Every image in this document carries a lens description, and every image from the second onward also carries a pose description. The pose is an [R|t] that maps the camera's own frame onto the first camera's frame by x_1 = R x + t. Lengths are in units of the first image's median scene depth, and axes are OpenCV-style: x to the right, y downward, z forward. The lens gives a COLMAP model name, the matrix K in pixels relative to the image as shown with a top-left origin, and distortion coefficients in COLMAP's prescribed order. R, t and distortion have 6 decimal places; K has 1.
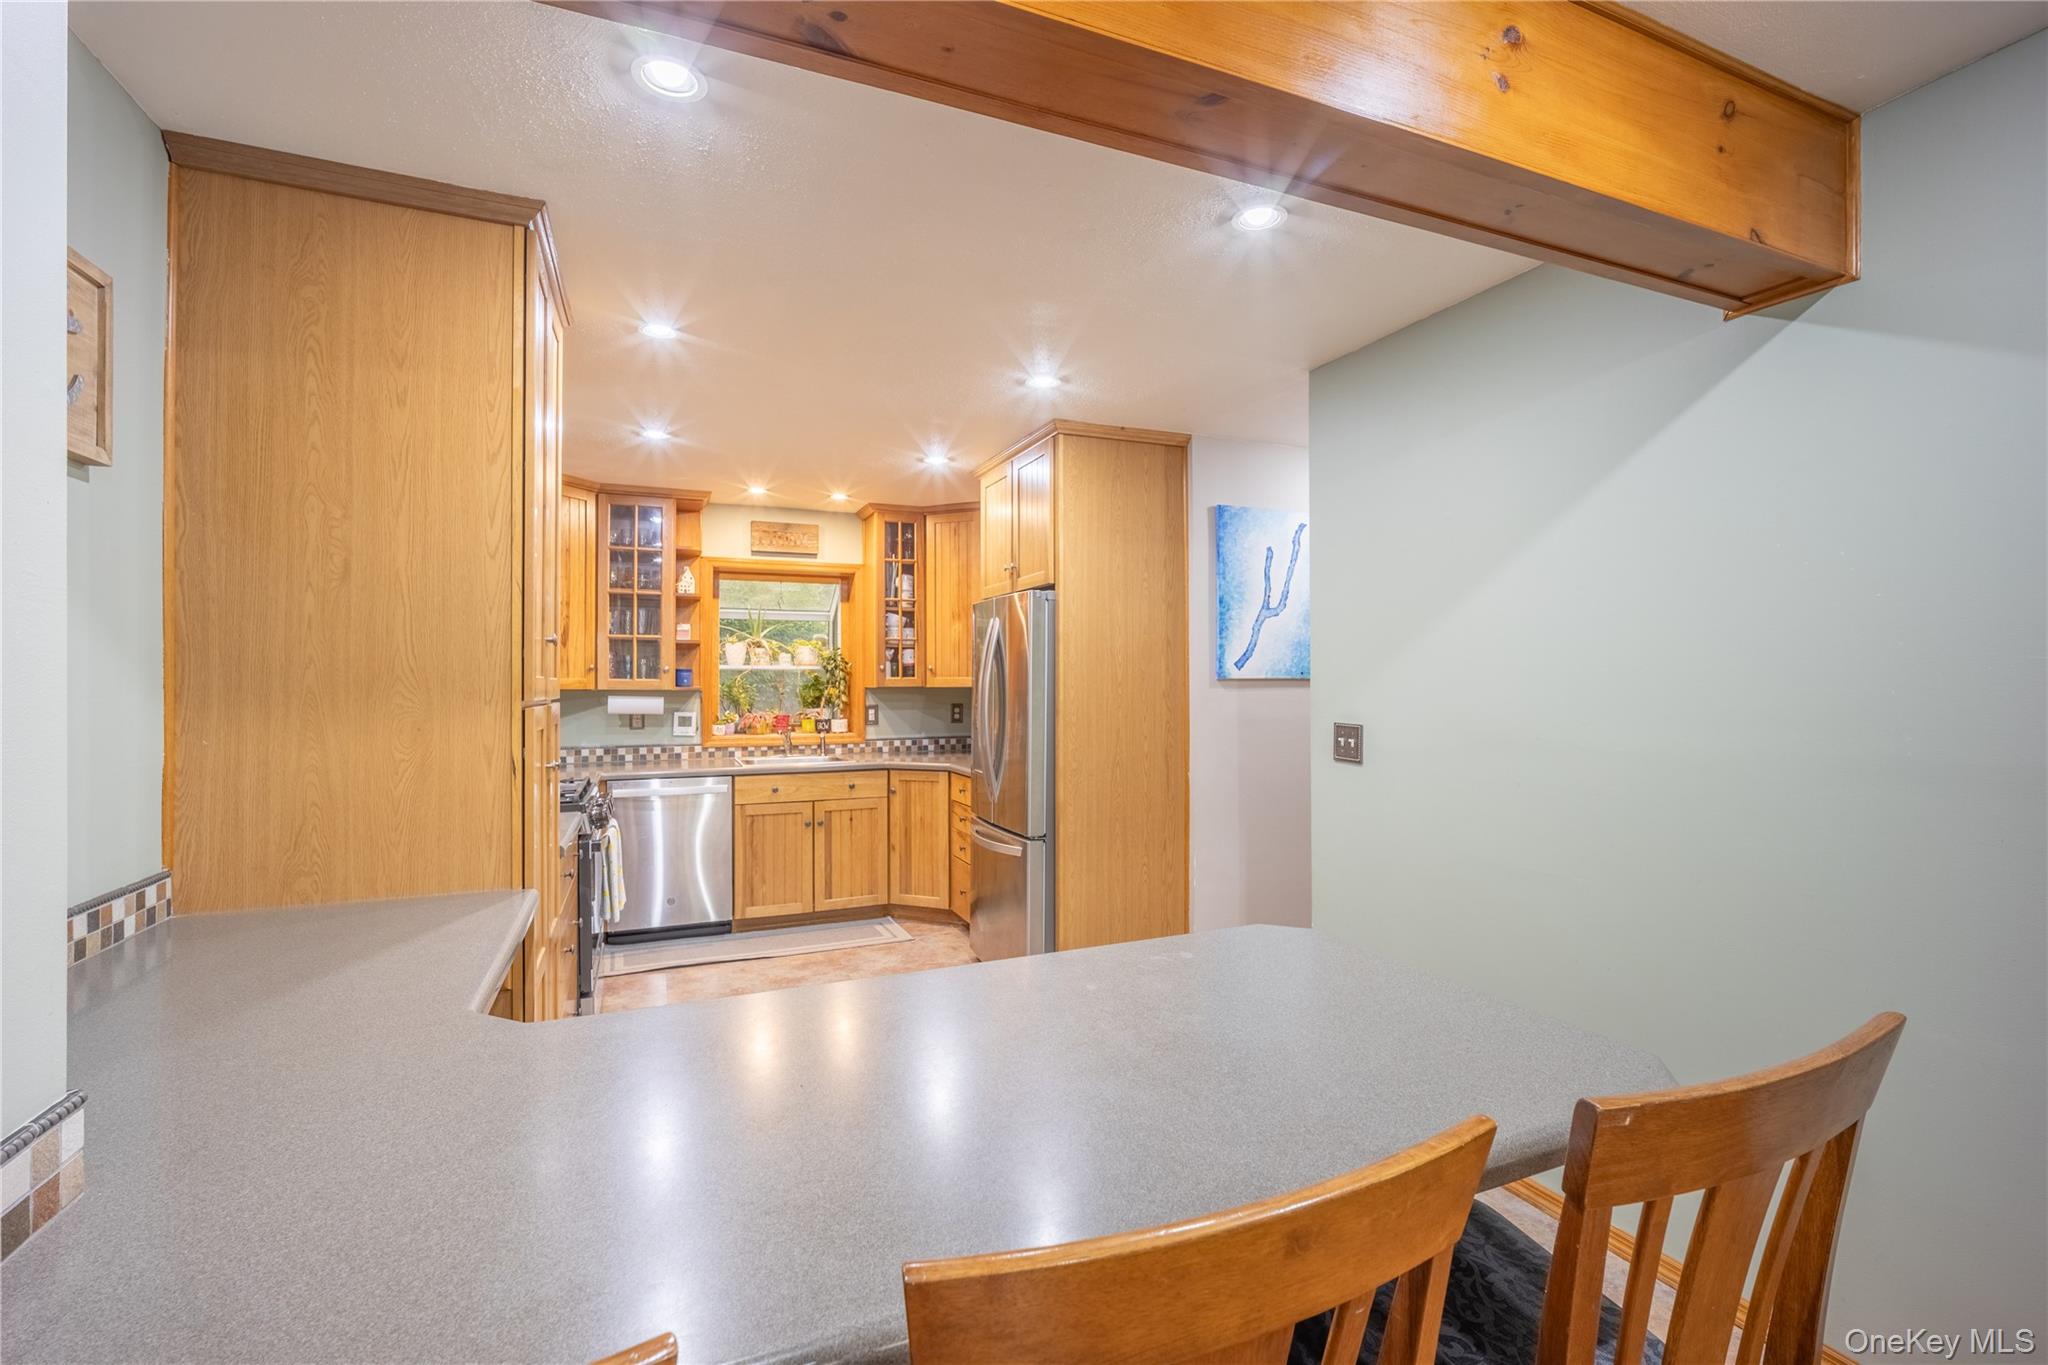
lens RADIAL K [[892.0, 0, 1024.8], [0, 892.0, 675.1], [0, 0, 1]] dist [-0.015590, 0.002284]
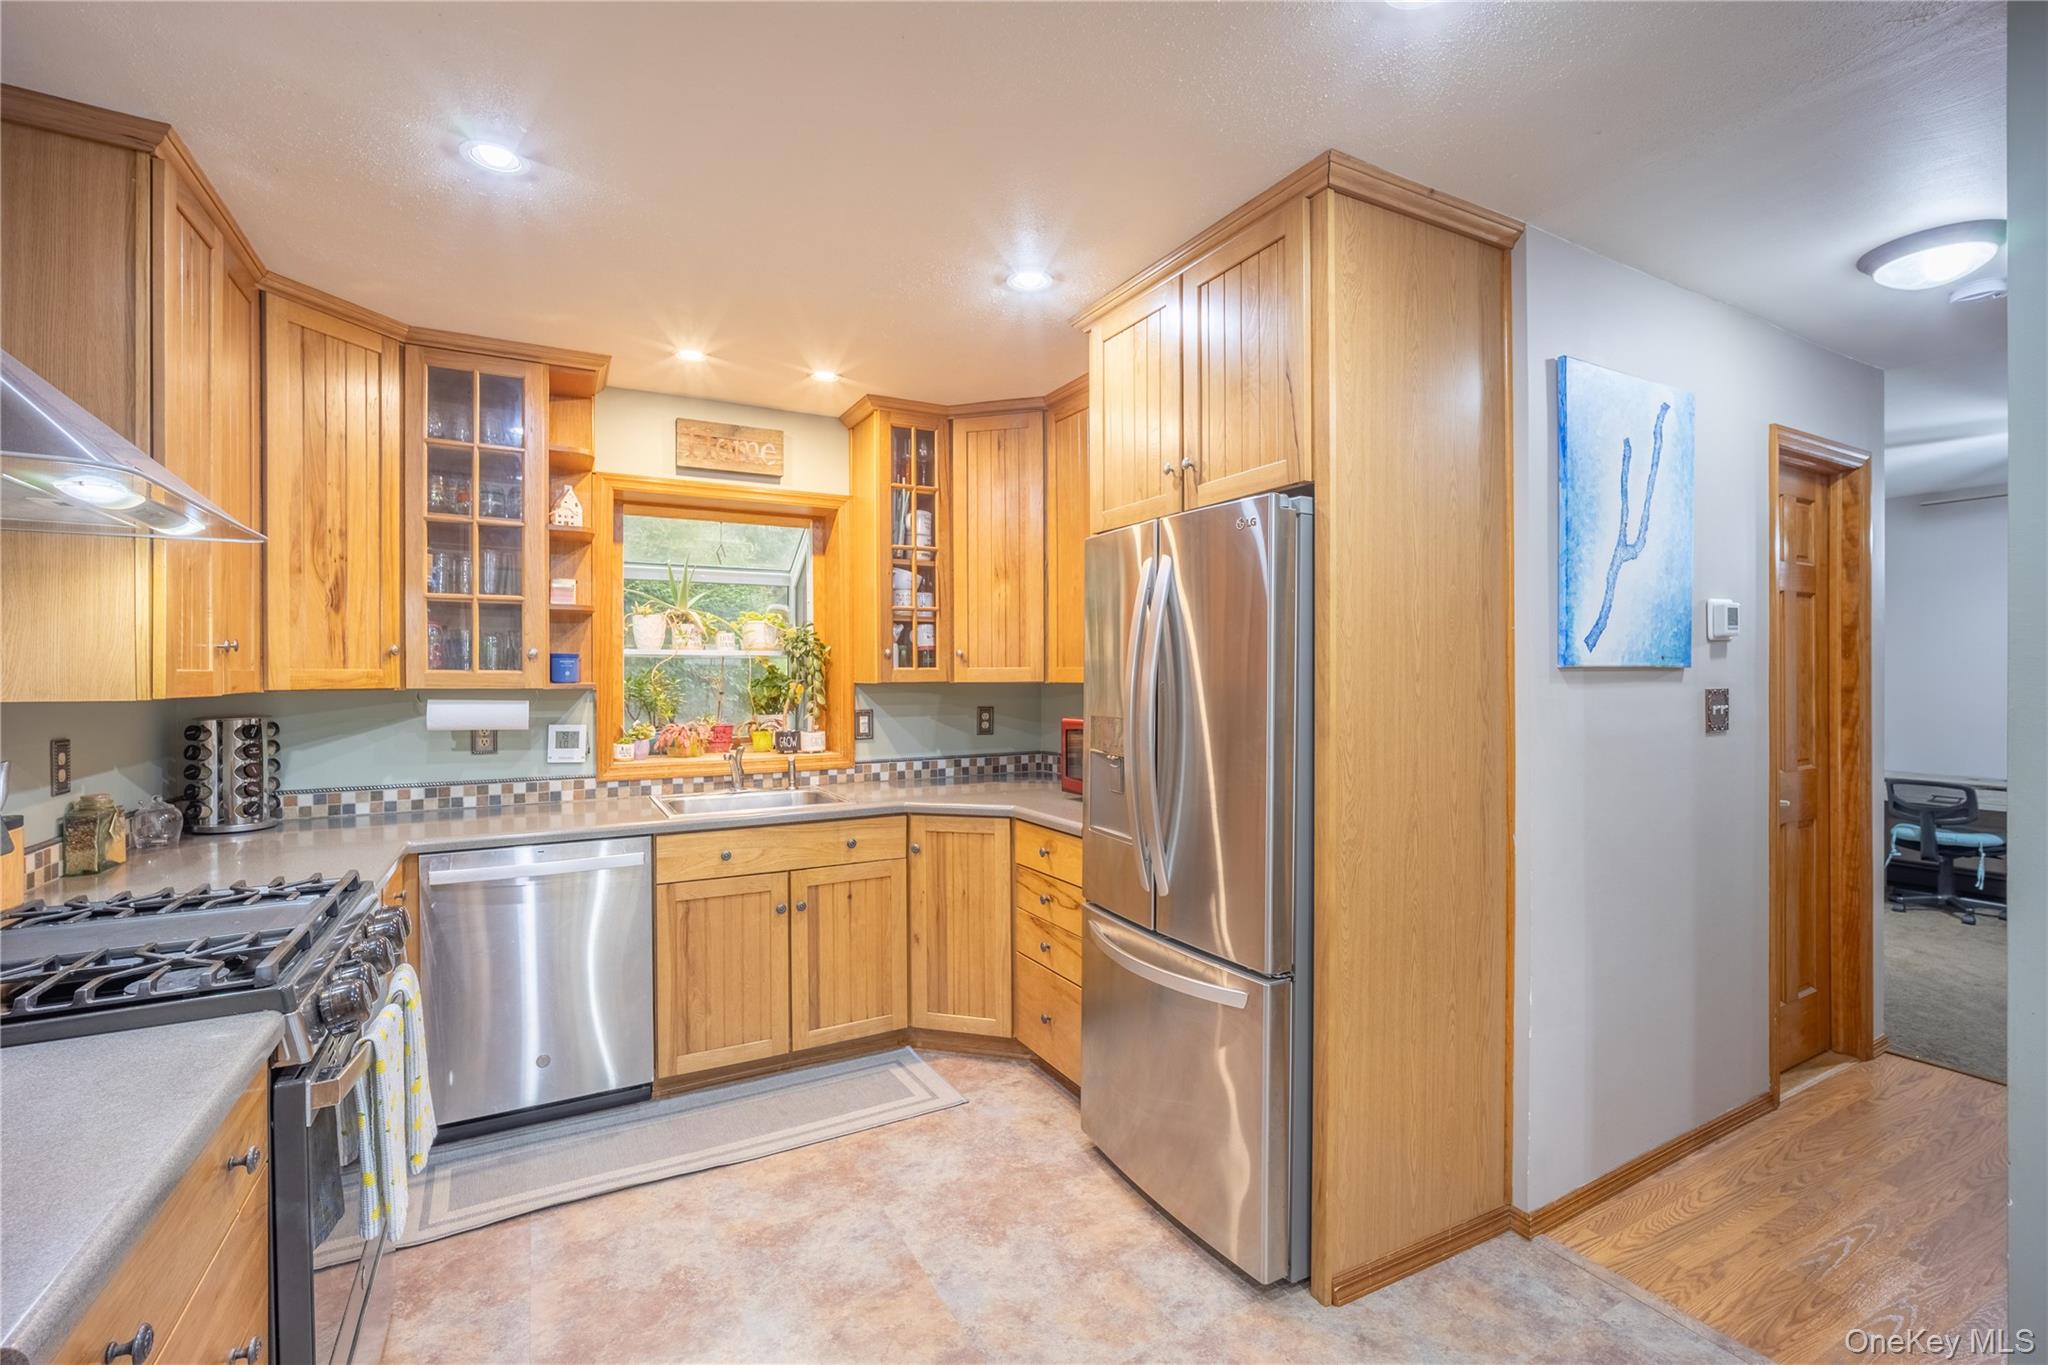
lens RADIAL K [[892.0, 0, 1025.9], [0, 892.0, 678.3], [0, 0, 1]] dist [-0.015590, 0.002284]
pose [[0.994270, -0.002572, 0.106864, -0.140063], [0.001444, 0.999942, 0.010630, 0.003861], [-0.106885, -0.010415, 0.994217, 0.377131]]
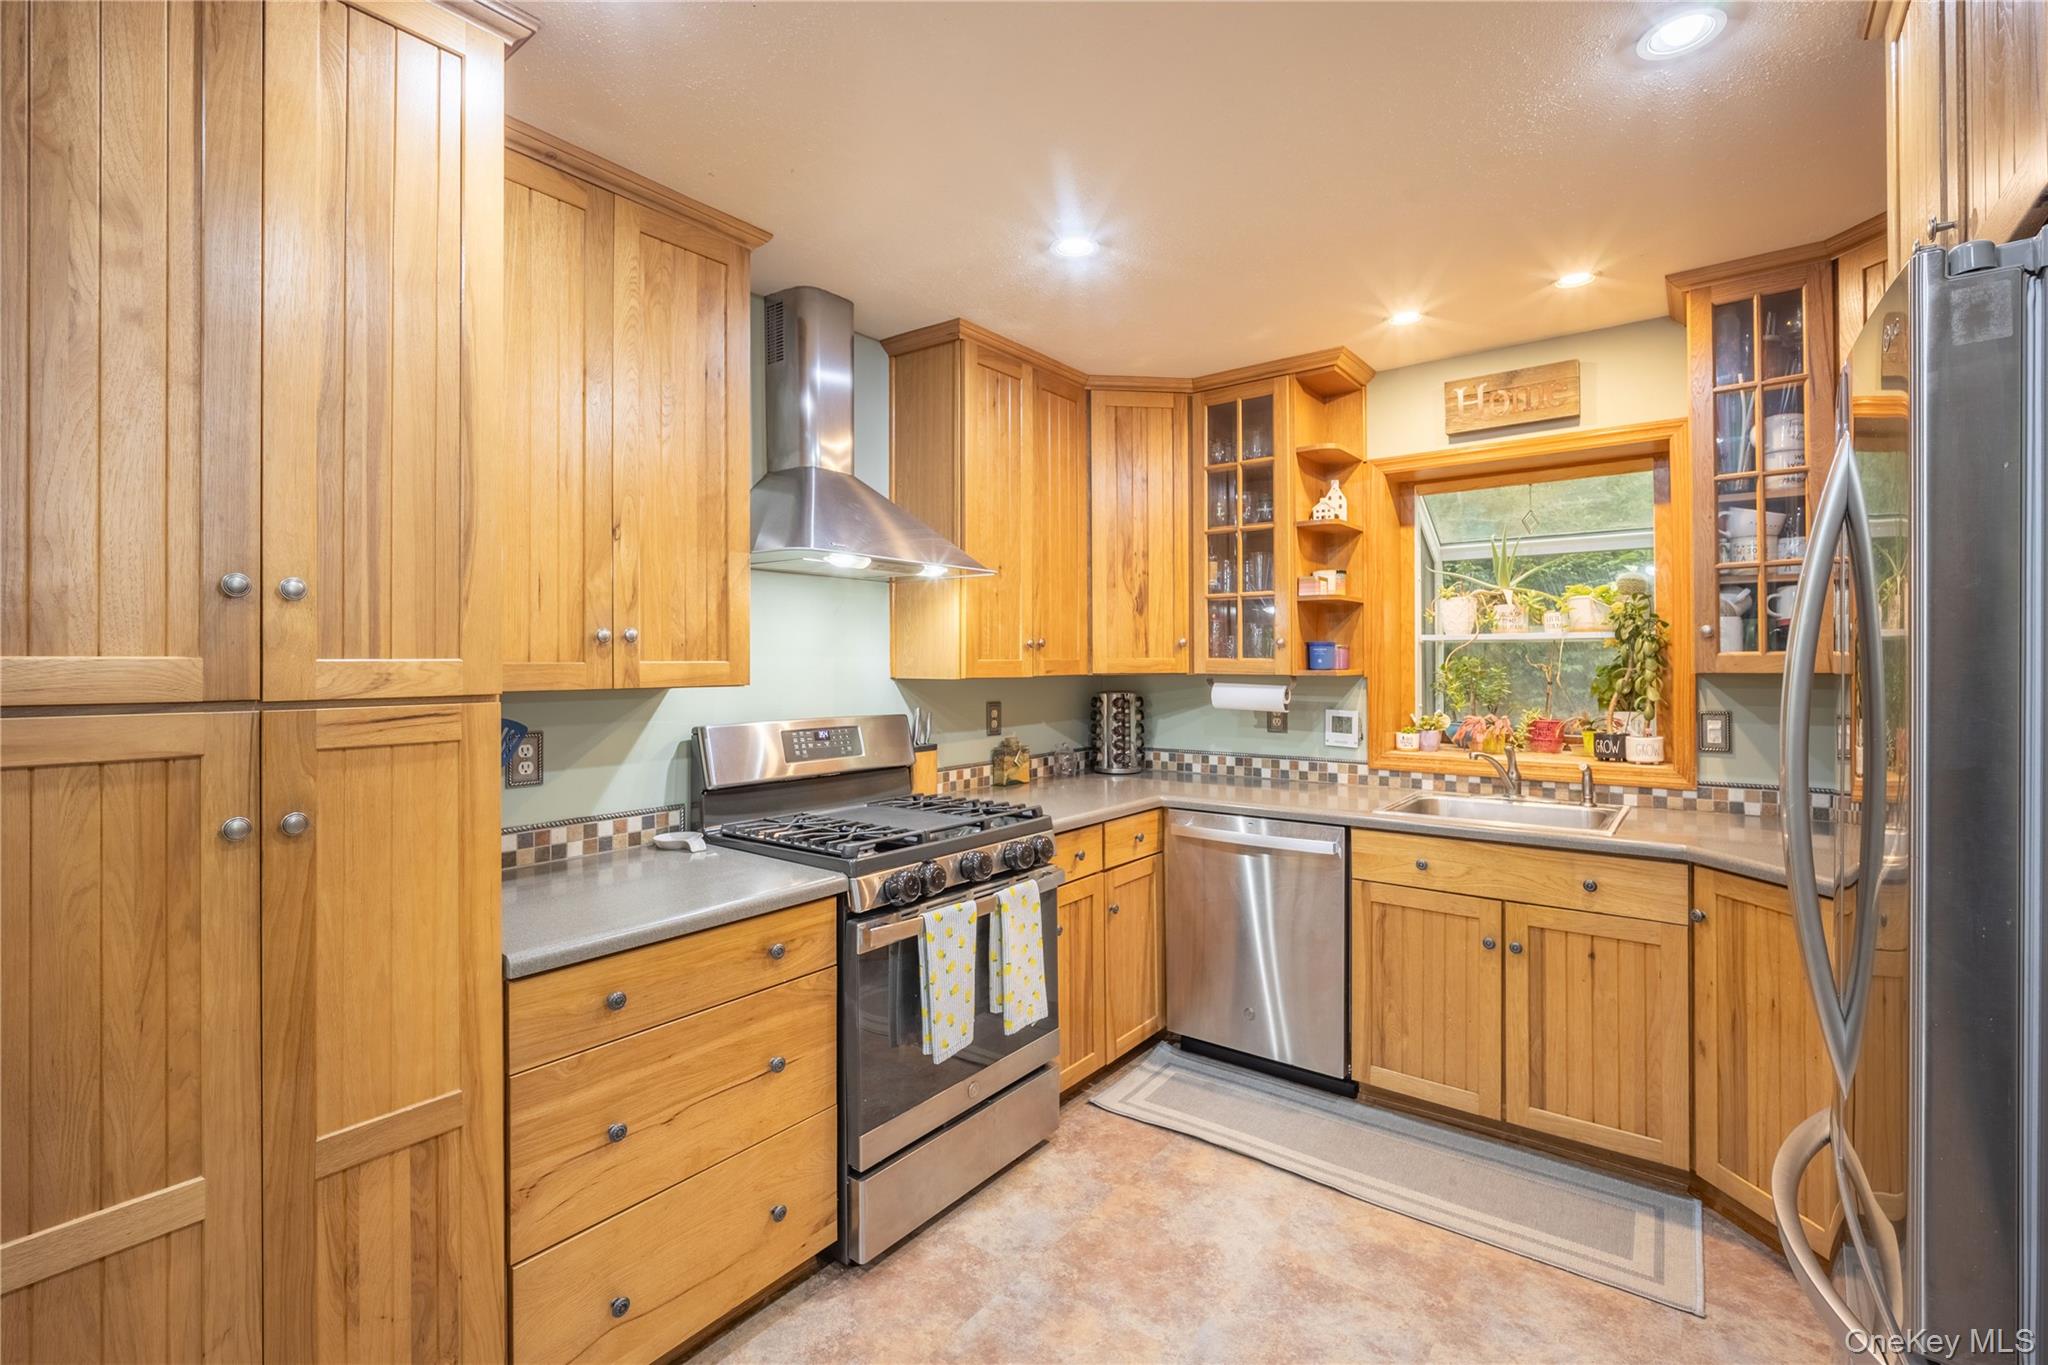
lens RADIAL K [[892.0, 0, 1026.8], [0, 892.0, 657.1], [0, 0, 1]] dist [-0.015590, 0.002284]
pose [[0.491189, -0.006115, -0.871031, 0.065256], [0.008304, 0.999963, -0.002337, 0.003541], [0.871013, -0.006085, 0.491222, 0.518168]]
